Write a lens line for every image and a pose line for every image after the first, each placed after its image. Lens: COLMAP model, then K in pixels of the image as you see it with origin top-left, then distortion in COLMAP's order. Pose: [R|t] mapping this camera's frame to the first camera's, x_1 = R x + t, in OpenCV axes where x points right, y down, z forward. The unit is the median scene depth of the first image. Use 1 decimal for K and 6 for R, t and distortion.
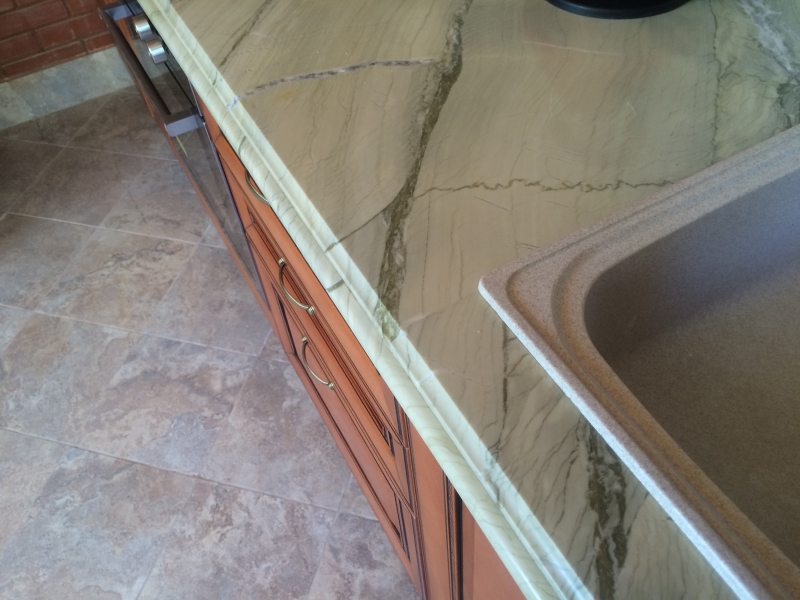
lens RADIAL K [[686.4, 0, 397.5], [0, 686.4, 295.8], [0, 0, 1]] dist [0.083607, -0.118327]
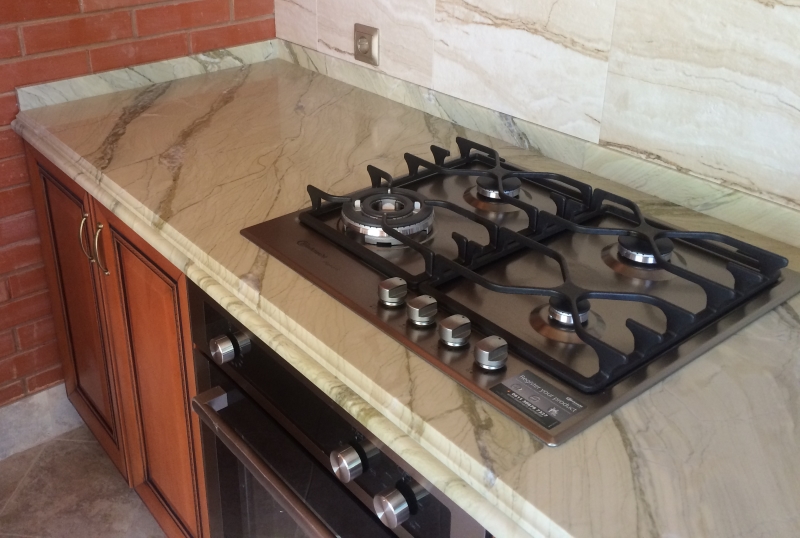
lens RADIAL K [[827.3, 0, 316.8], [0, 827.3, 178.5], [0, 0, 1]] dist [0.050263, 0.000000]
pose [[0.991055, -0.002753, 0.133428, -0.290055], [0.062923, 0.891324, -0.448980, -0.148262], [-0.117692, 0.453359, 0.883524, 0.056114]]
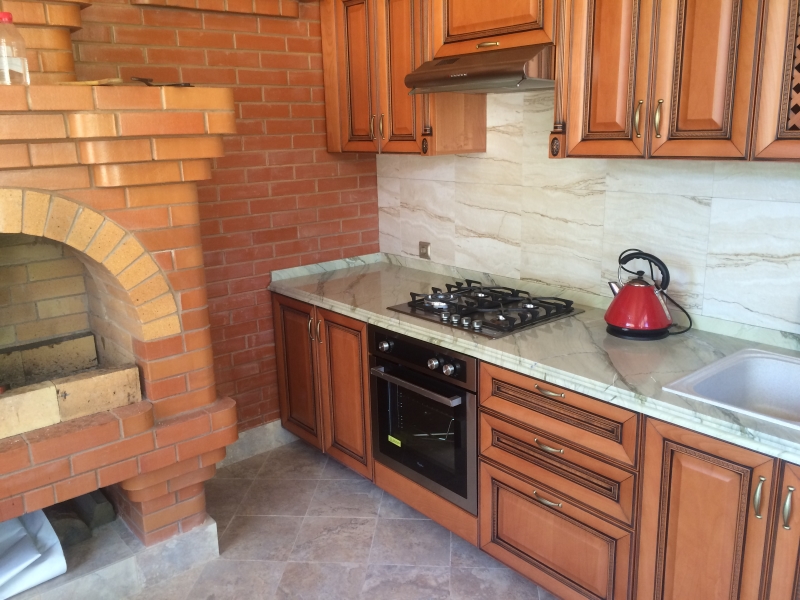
lens RADIAL K [[686.4, 0, 402.4], [0, 686.4, 301.9], [0, 0, 1]] dist [0.083607, -0.118327]
pose [[0.980418, -0.001535, 0.196923, -0.511611], [0.117691, 0.806314, -0.579661, 0.416453], [-0.157892, 0.591486, 0.790705, -0.491805]]
